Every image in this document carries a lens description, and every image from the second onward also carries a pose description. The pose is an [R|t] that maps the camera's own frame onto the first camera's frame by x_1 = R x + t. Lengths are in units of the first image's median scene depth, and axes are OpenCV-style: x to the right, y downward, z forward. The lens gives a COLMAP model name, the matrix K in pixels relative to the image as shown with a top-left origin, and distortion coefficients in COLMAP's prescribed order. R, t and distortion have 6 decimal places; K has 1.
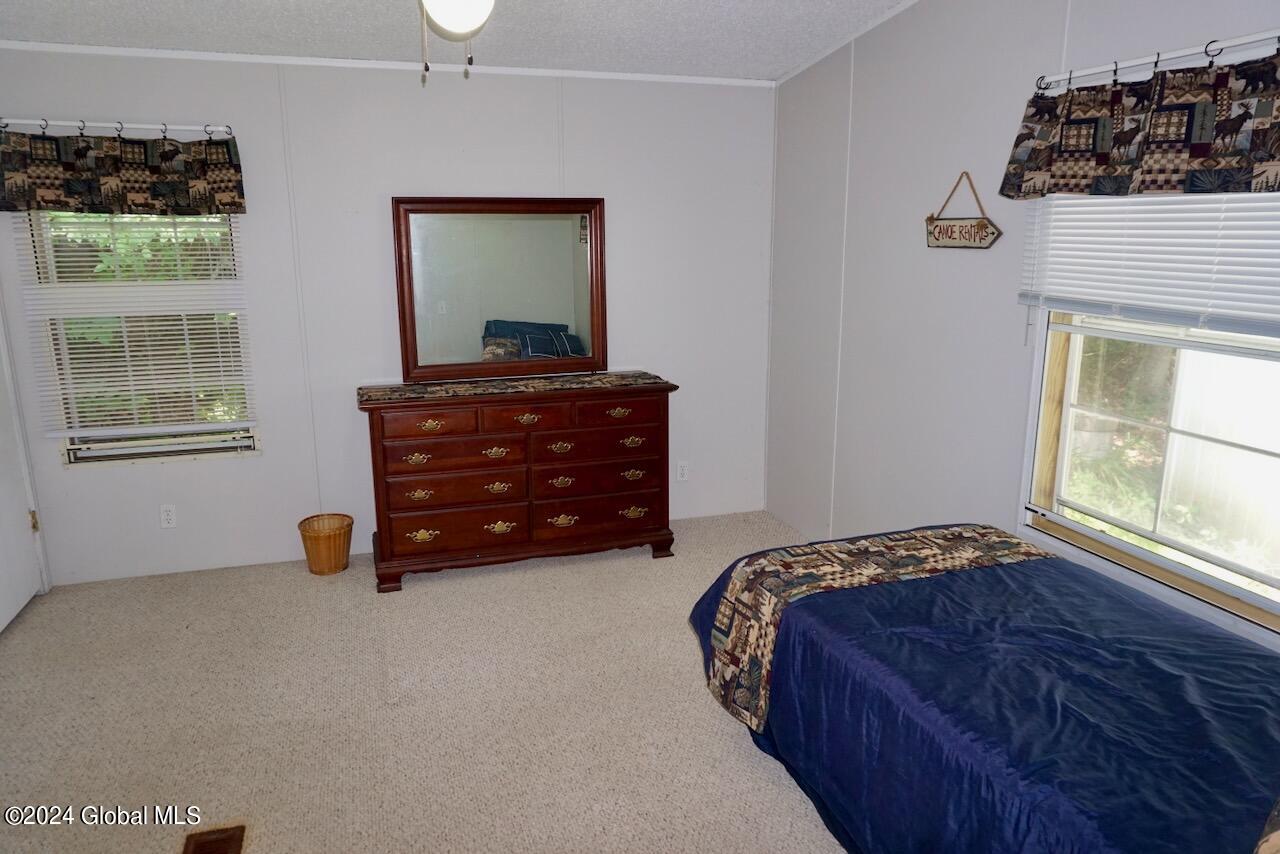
lens RADIAL K [[850.9, 0, 638.9], [0, 850.9, 429.4], [0, 0, 1]] dist [-0.055578, 0.042136]
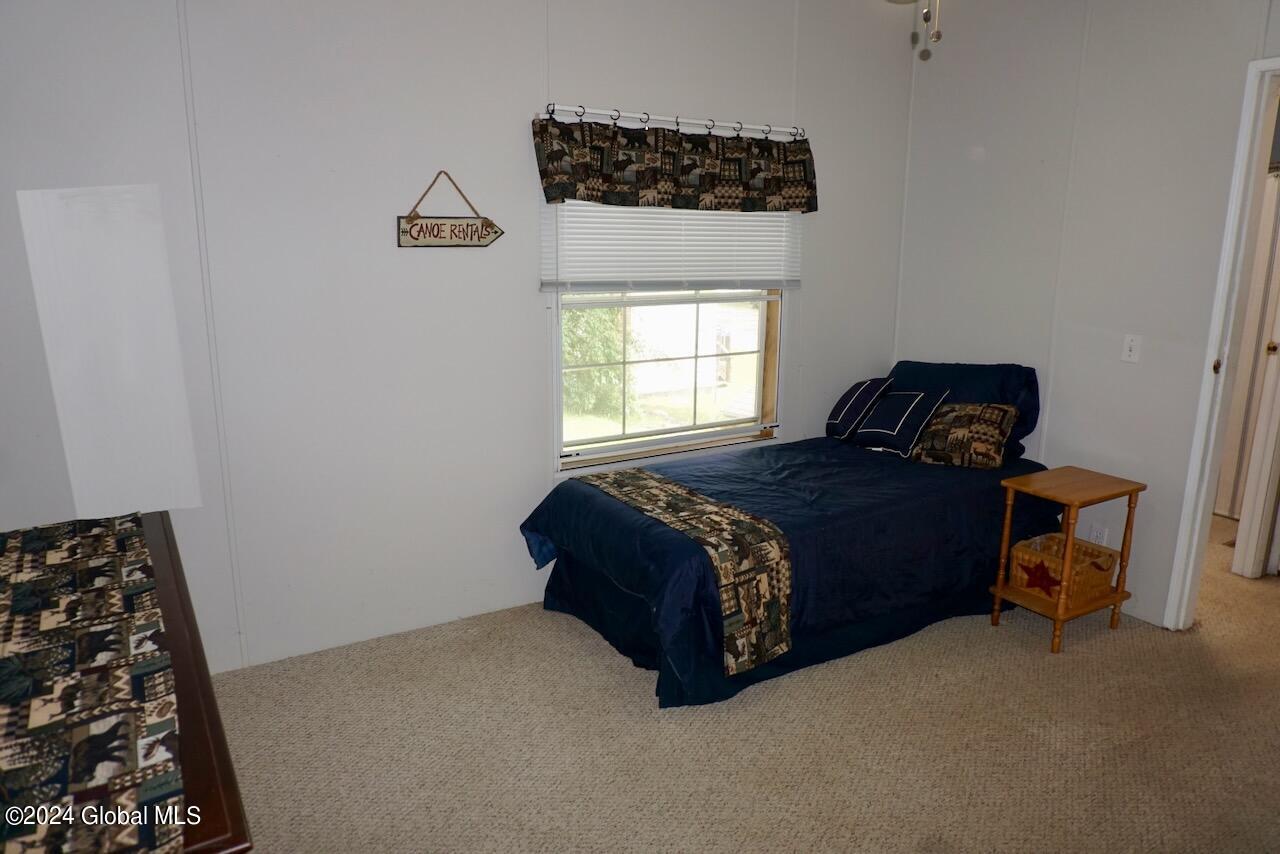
lens RADIAL K [[850.9, 0, 638.9], [0, 850.9, 429.4], [0, 0, 1]] dist [-0.055578, 0.042136]
pose [[-0.214742, -0.220898, 0.951362, -0.851045], [0.212333, 0.940229, 0.266241, -0.289820], [-0.953310, 0.259178, -0.155003, 1.250280]]
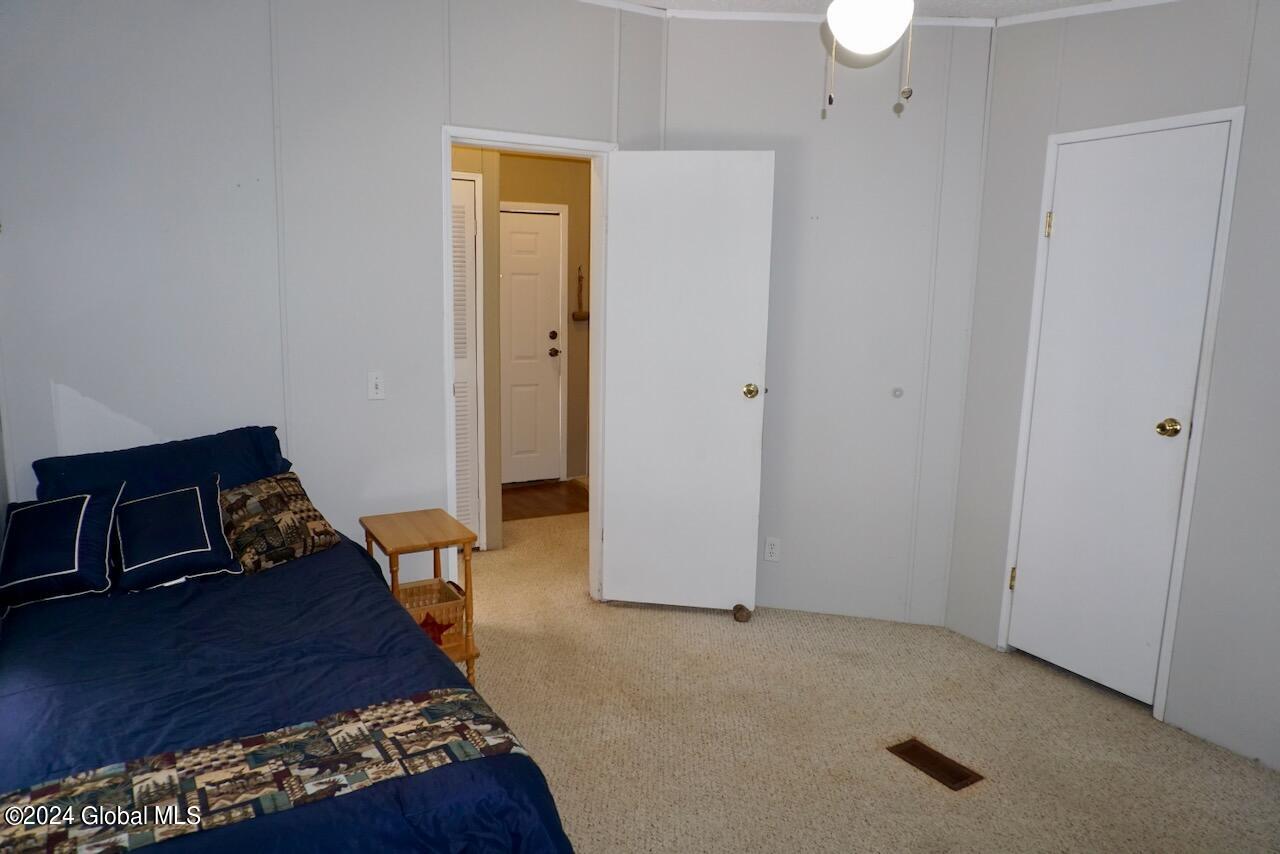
lens RADIAL K [[850.9, 0, 638.9], [0, 850.9, 429.4], [0, 0, 1]] dist [-0.055578, 0.042136]
pose [[-0.979660, 0.014151, -0.200164, 0.167182], [-0.064161, 0.923055, 0.379279, -0.365548], [0.190130, 0.384407, -0.903373, 1.596750]]
